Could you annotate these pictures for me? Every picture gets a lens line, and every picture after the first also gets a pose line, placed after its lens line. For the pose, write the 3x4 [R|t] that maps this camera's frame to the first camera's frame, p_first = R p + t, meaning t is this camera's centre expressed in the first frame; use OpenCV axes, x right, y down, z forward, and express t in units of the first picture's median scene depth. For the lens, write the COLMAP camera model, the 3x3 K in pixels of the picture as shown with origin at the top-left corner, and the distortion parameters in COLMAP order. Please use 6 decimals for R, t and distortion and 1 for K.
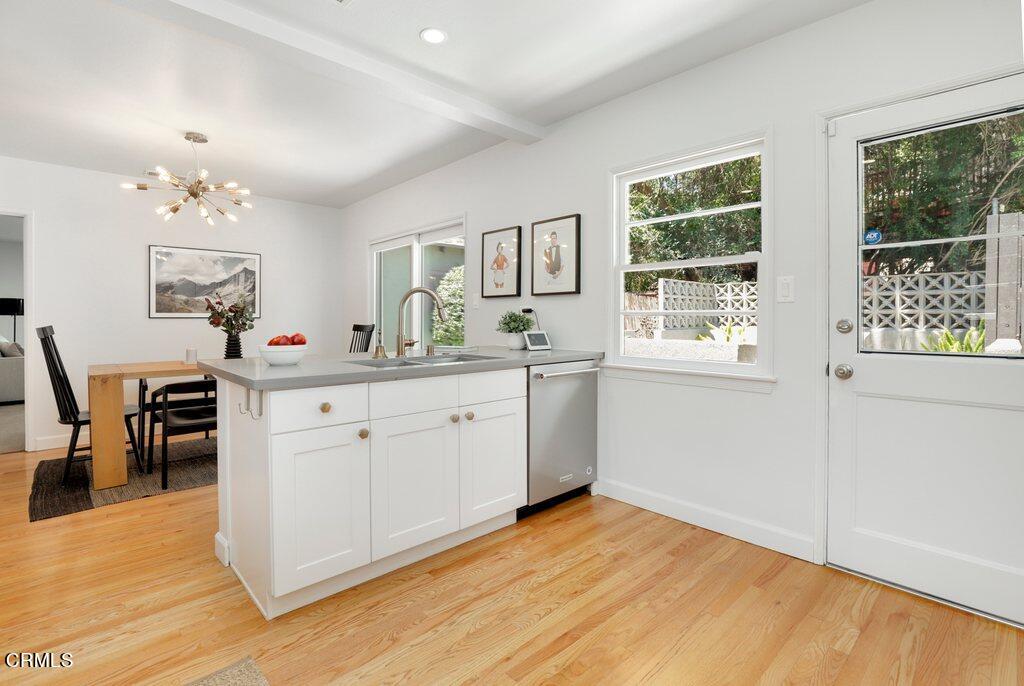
lens RADIAL K [[464.5, 0, 512.8], [0, 464.5, 319.6], [0, 0, 1]] dist [-0.025479, -0.000020]
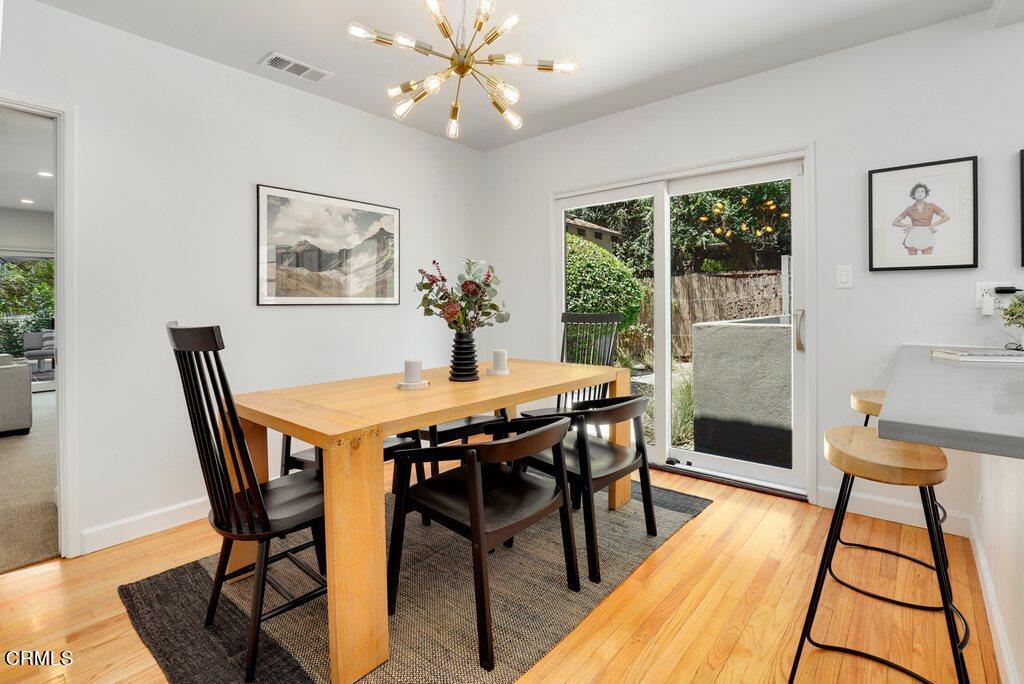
lens RADIAL K [[464.8, 0, 517.6], [0, 464.8, 304.6], [0, 0, 1]] dist [-0.030879, -0.000022]
pose [[0.993486, -0.005940, 0.113801, -0.520096], [0.005788, 0.999982, 0.001658, -0.003578], [-0.113809, -0.000988, 0.993502, 0.356281]]
